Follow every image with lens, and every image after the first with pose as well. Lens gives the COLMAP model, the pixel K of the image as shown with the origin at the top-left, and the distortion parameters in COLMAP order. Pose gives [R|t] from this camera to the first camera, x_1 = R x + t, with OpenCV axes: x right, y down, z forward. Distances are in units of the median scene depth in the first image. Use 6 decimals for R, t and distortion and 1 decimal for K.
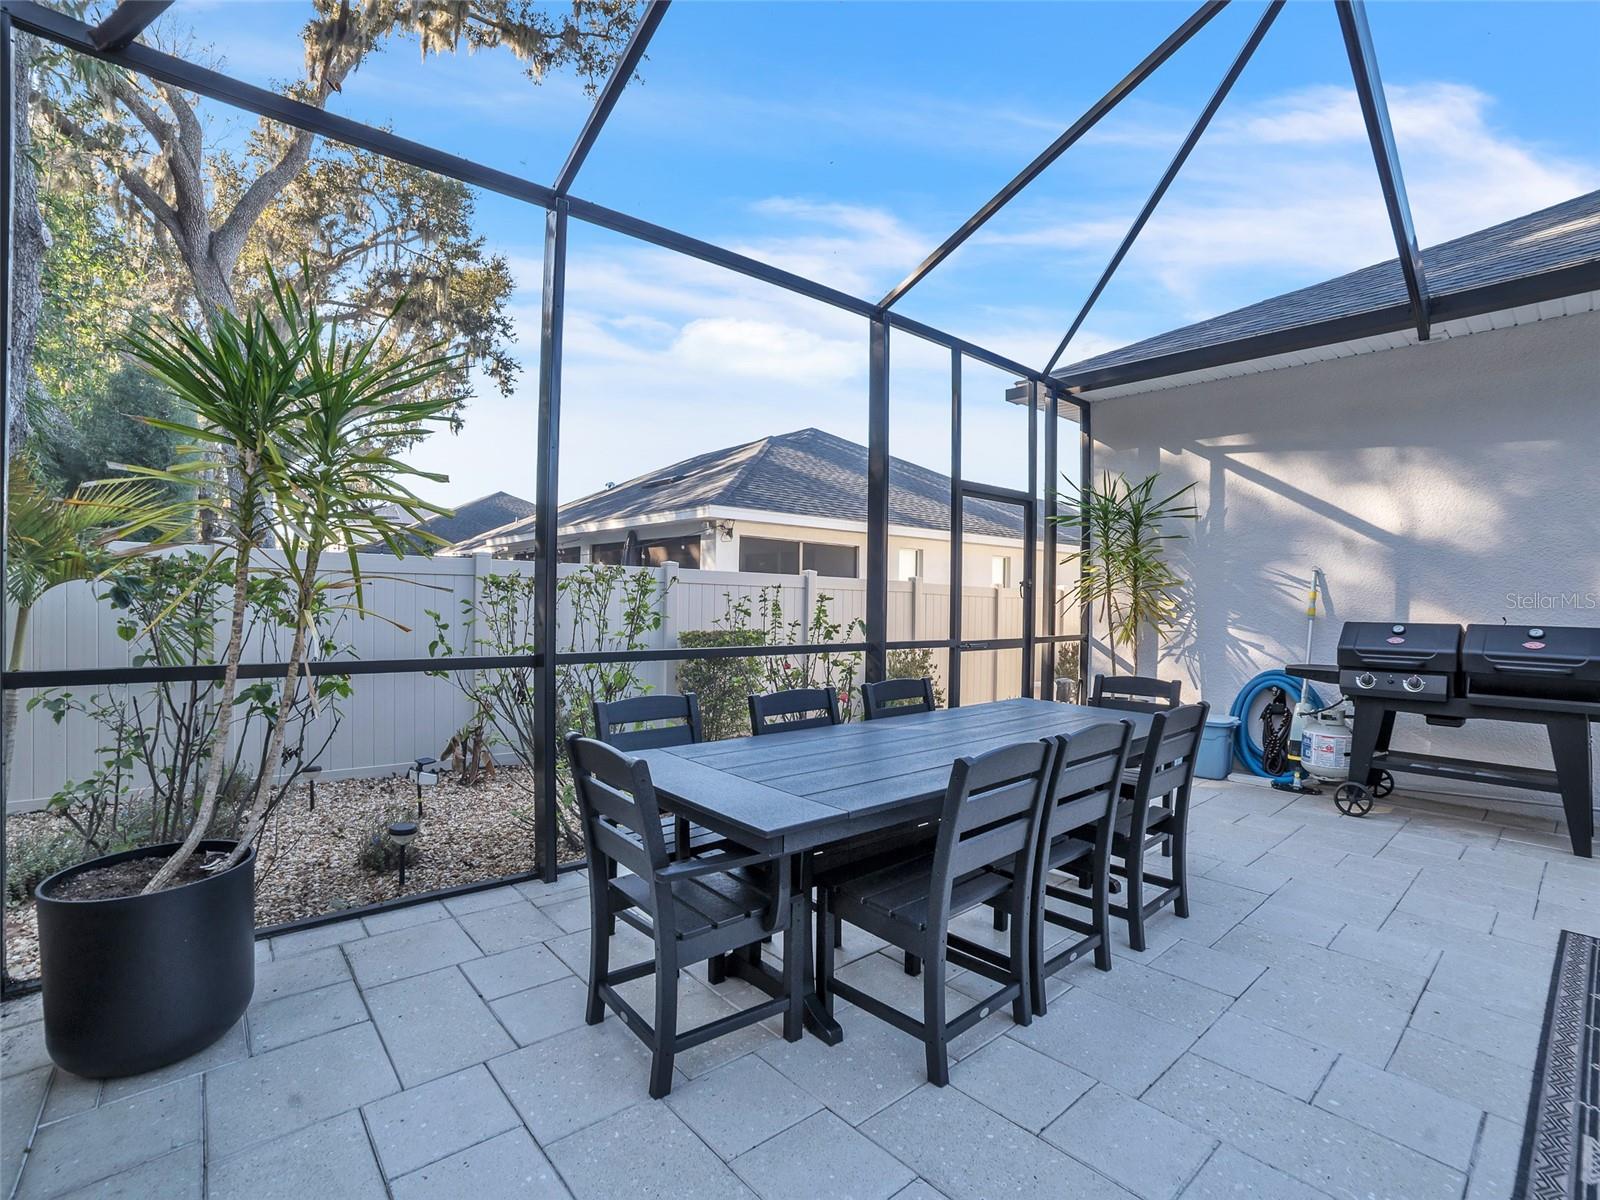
lens RADIAL K [[735.2, 0, 801.7], [0, 735.2, 600.9], [0, 0, 1]] dist [-0.091276, 0.032614]
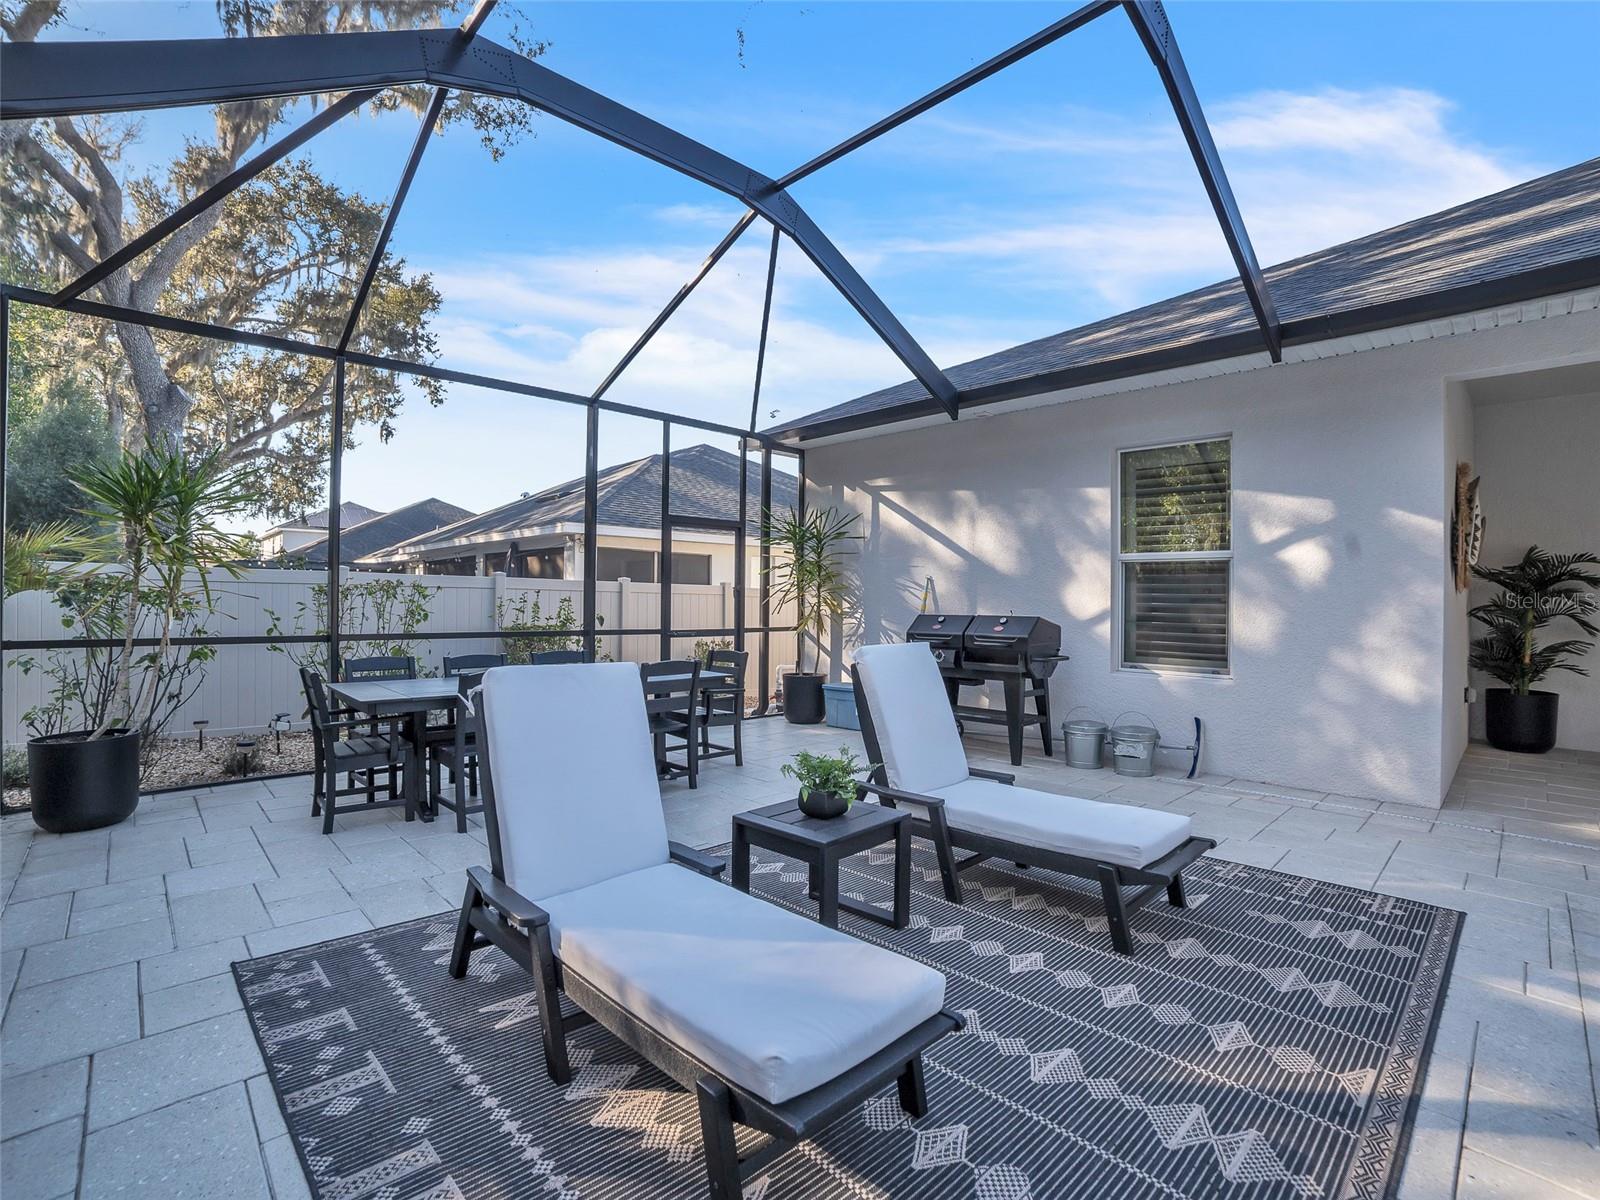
lens RADIAL K [[752.8, 0, 802.5], [0, 752.8, 598.7], [0, 0, 1]] dist [-0.090264, 0.033880]
pose [[0.998947, -0.005263, 0.045574, 0.206220], [0.005547, 0.999966, -0.006111, 0.002498], [-0.045540, 0.006358, 0.998942, -0.226891]]
